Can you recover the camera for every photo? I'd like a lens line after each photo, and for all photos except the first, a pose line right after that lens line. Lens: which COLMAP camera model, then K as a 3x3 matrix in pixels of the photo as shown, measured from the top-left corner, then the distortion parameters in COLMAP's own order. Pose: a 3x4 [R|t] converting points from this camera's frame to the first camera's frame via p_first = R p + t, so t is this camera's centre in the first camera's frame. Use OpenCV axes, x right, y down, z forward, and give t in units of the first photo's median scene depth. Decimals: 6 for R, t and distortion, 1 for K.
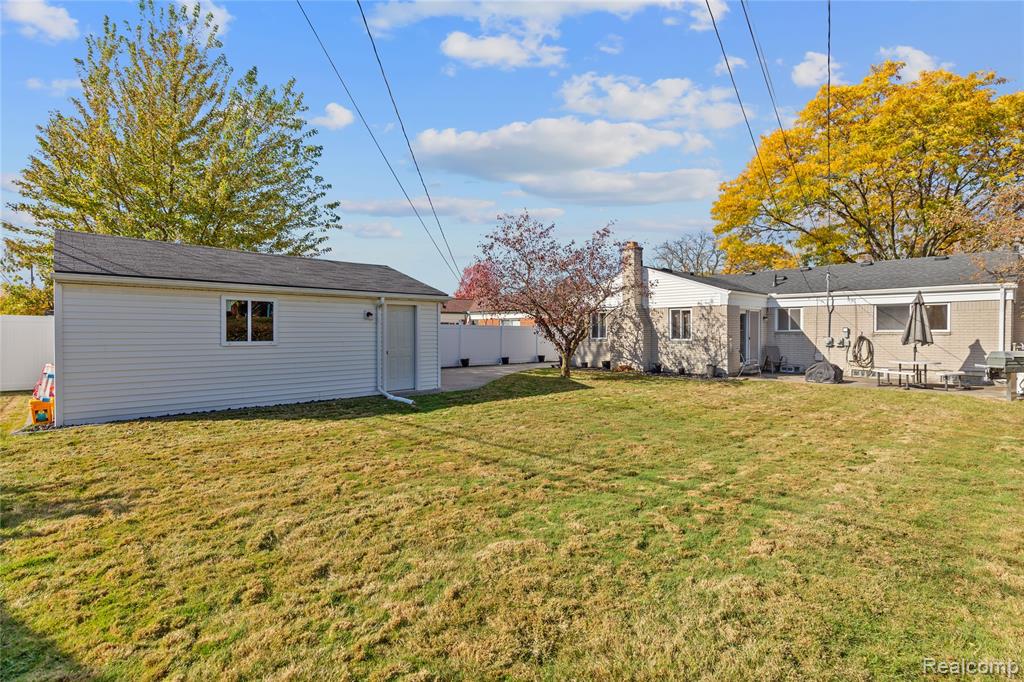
lens RADIAL K [[470.9, 0, 512.2], [0, 470.9, 339.4], [0, 0, 1]] dist [0.001034, 0.000897]
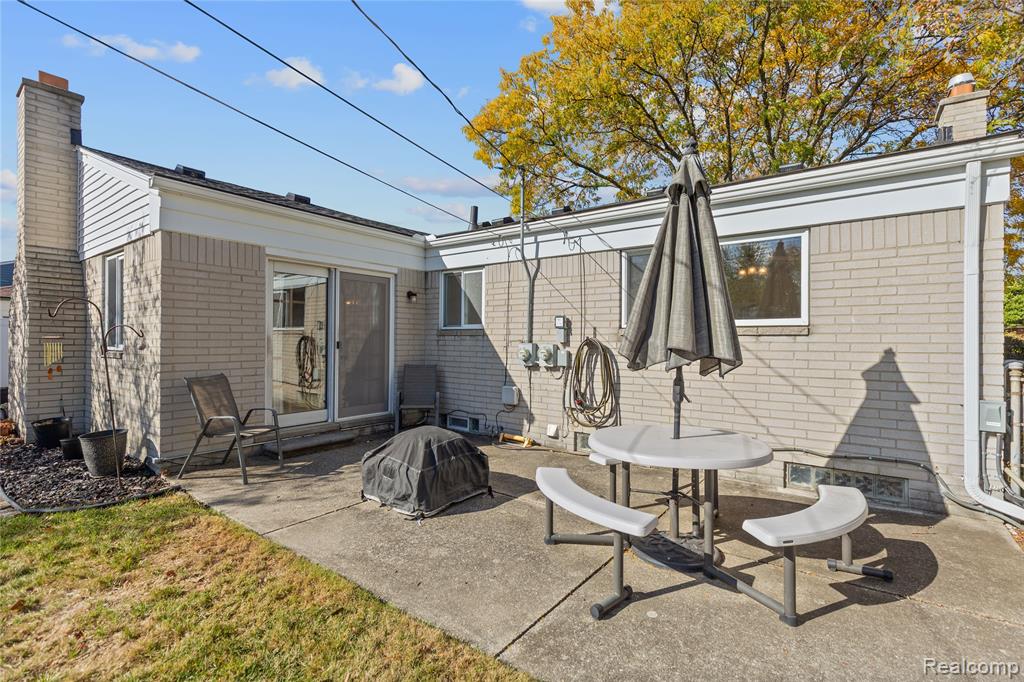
lens RADIAL K [[470.9, 0, 509.3], [0, 470.9, 342.6], [0, 0, 1]] dist [0.001034, 0.000897]
pose [[0.983914, 0.009394, 0.178395, 0.618795], [-0.006245, 0.999815, -0.018208, 0.002142], [-0.178533, 0.016801, 0.983791, 0.665165]]
